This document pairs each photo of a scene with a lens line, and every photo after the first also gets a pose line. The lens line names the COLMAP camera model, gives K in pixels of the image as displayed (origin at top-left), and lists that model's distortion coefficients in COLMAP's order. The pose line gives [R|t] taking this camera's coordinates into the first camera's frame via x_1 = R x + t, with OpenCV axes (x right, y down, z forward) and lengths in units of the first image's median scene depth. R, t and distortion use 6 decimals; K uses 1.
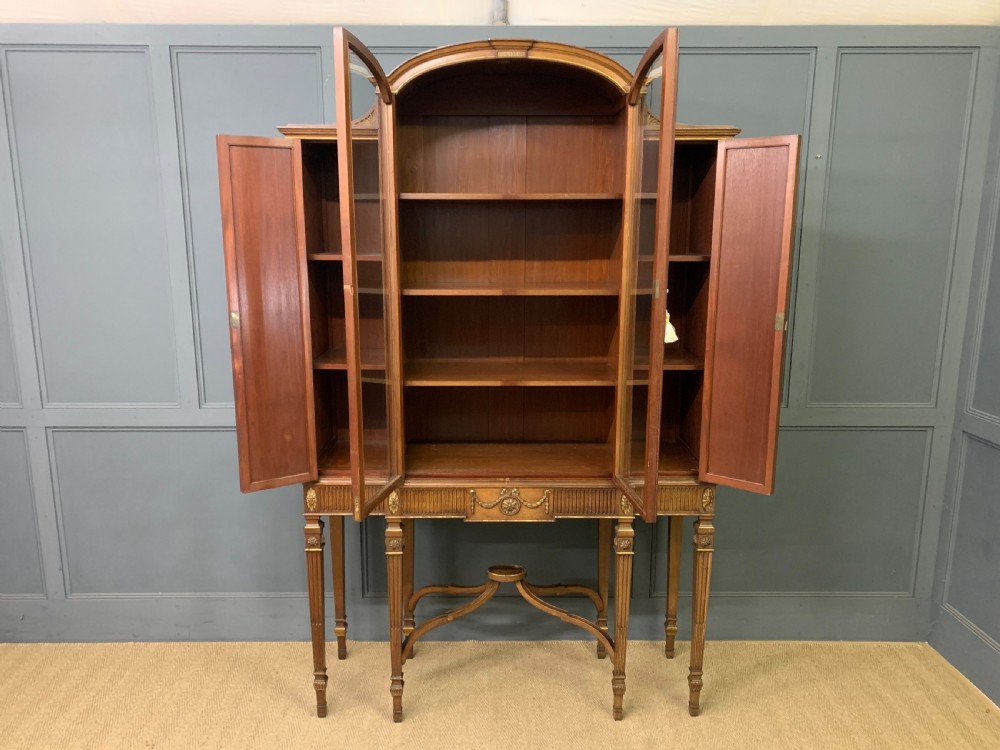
lens RADIAL K [[764.7, 0, 494.1], [0, 764.7, 383.6], [0, 0, 1]] dist [0.014331, -0.000117]
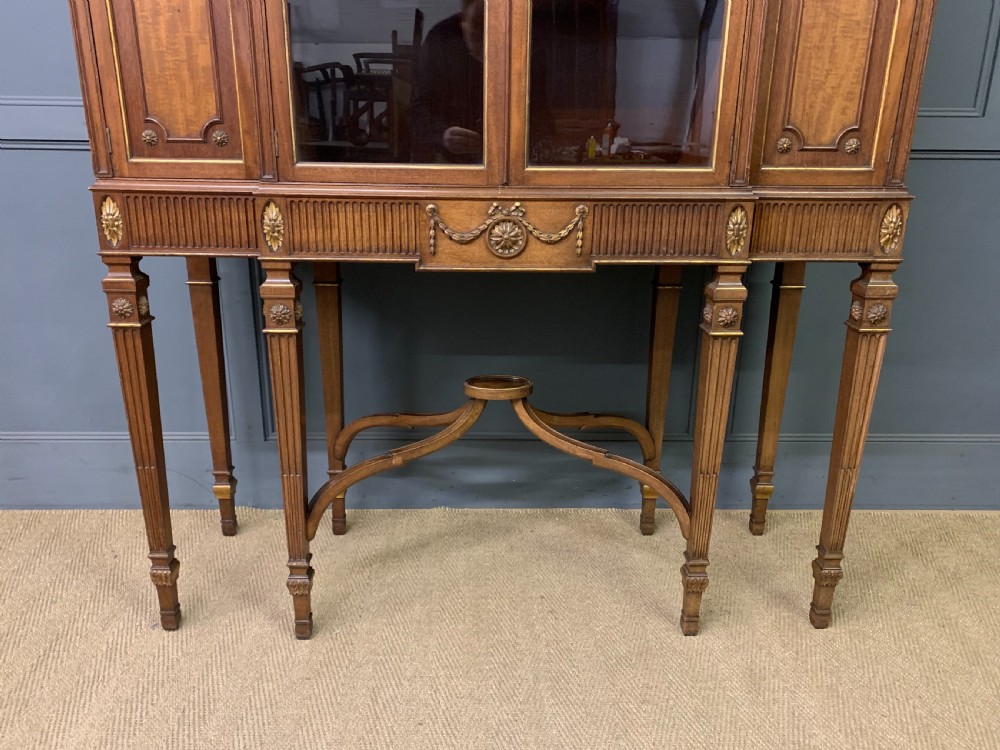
lens RADIAL K [[762.5, 0, 493.1], [0, 762.5, 375.9], [0, 0, 1]] dist [0.020031, -0.003859]
pose [[0.999872, 0.004829, 0.015221, 0.004400], [-0.006628, 0.992700, 0.120431, 0.180616], [-0.014528, -0.120517, 0.992605, 0.462669]]
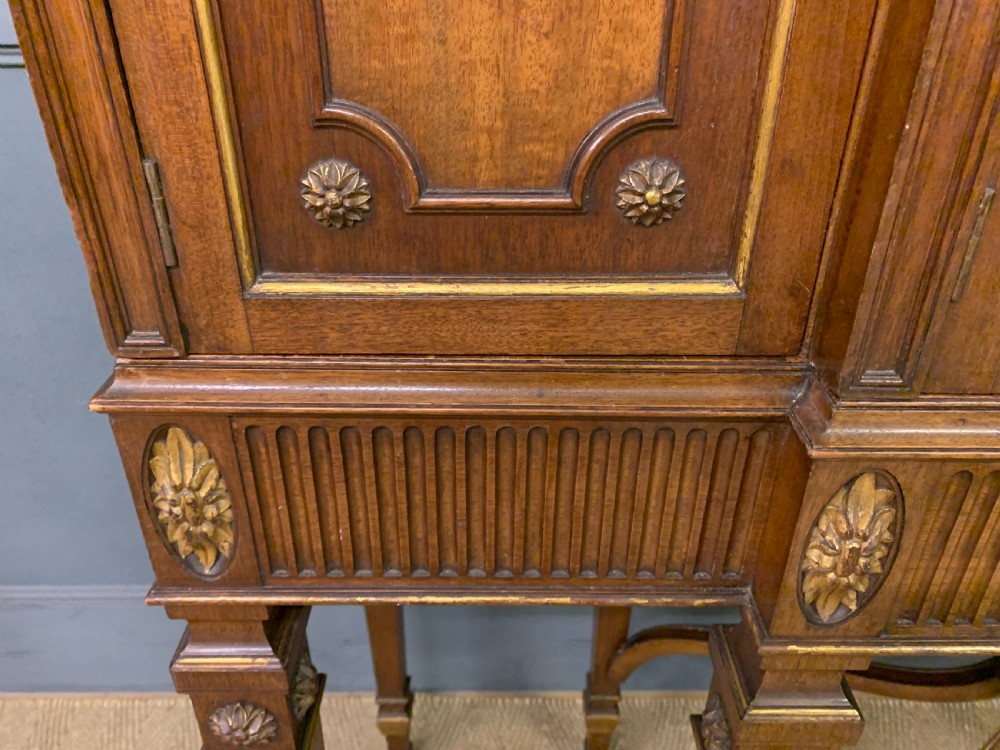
lens RADIAL K [[778.2, 0, 496.1], [0, 778.2, 373.0], [0, 0, 1]] dist [0.065723, -0.129551]
pose [[0.999958, 0.003360, -0.008581, -0.177179], [-0.000291, 0.942206, 0.335035, 0.080920], [0.009210, -0.335018, 0.942167, 0.841785]]
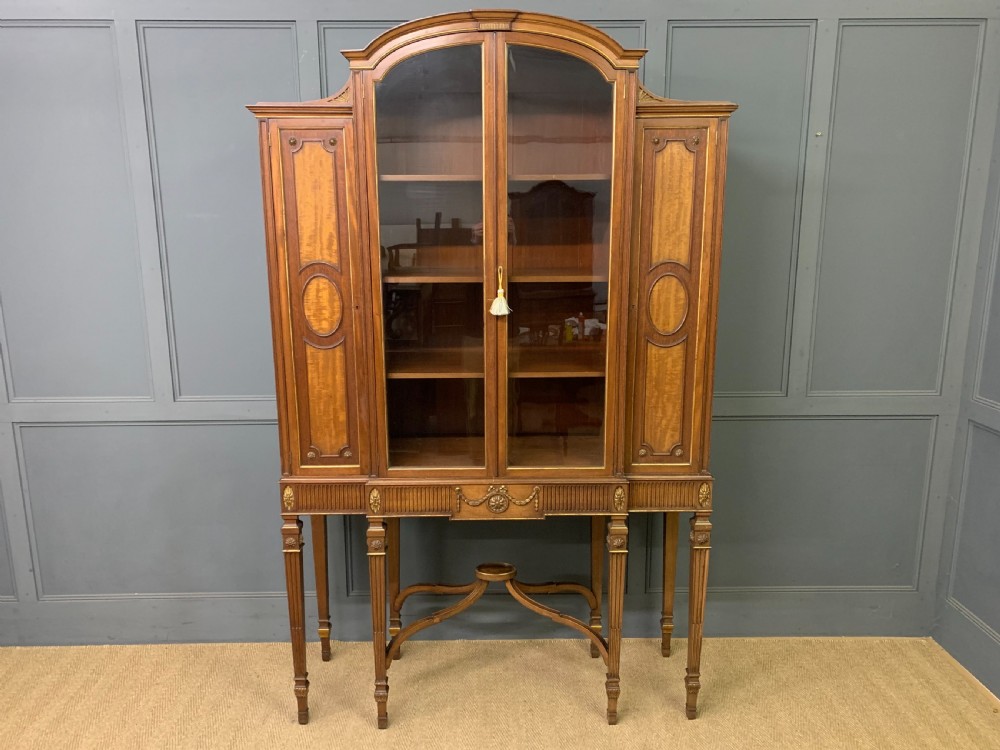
lens RADIAL K [[763.6, 0, 497.2], [0, 763.6, 374.4], [0, 0, 1]] dist [0.015007, -0.000178]
pose [[0.999952, -0.006907, 0.006879, 0.014028], [0.006833, 0.999919, 0.010747, -0.010531], [-0.006953, -0.010700, 0.999919, 0.047260]]
